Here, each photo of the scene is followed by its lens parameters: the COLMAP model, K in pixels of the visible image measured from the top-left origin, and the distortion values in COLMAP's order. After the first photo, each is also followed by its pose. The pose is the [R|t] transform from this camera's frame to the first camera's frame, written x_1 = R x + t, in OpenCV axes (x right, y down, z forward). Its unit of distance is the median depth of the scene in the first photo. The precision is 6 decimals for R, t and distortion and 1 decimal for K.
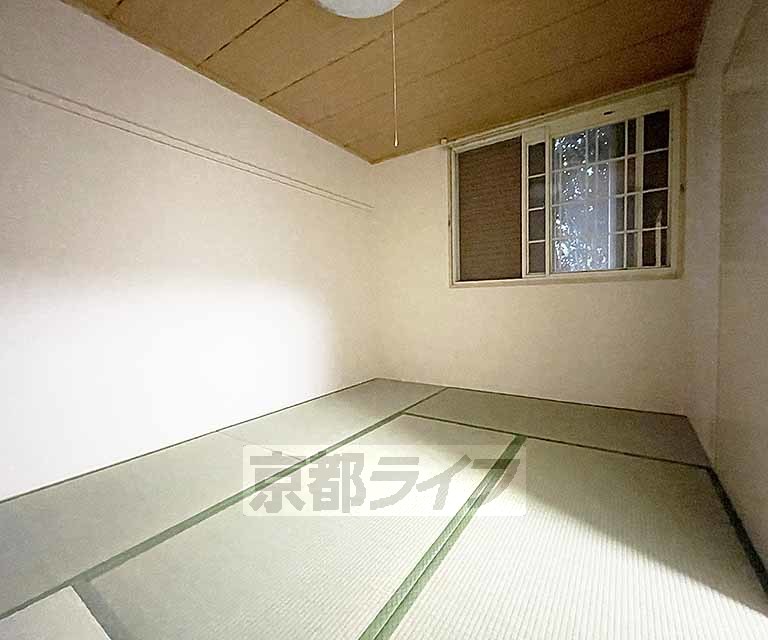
lens RADIAL K [[360.8, 0, 382.5], [0, 360.8, 306.0], [0, 0, 1]] dist [0.017919, 0.001059]
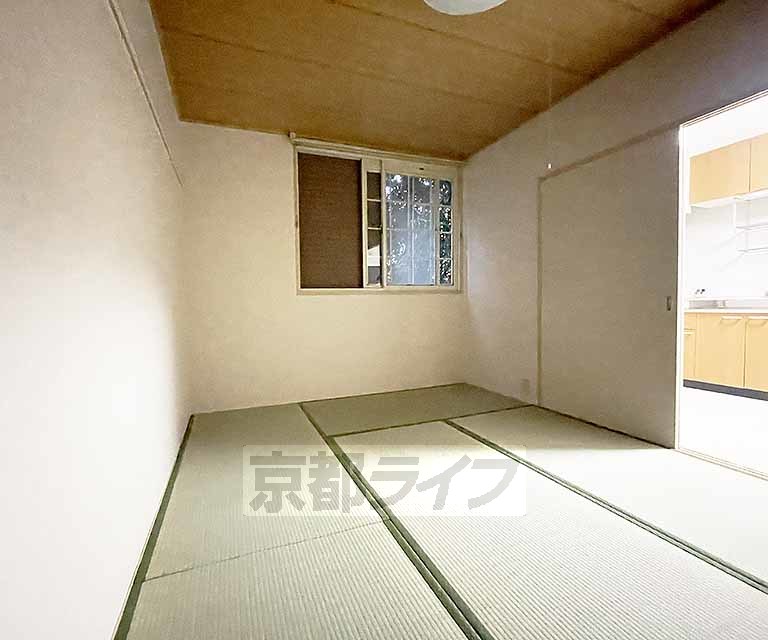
lens RADIAL K [[360.8, 0, 369.4], [0, 360.8, 307.8], [0, 0, 1]] dist [0.017919, 0.001059]
pose [[0.568381, 0.000189, 0.822765, -0.523032], [0.017252, 0.999777, -0.012148, -0.002133], [-0.822584, 0.021099, 0.568251, 0.361637]]
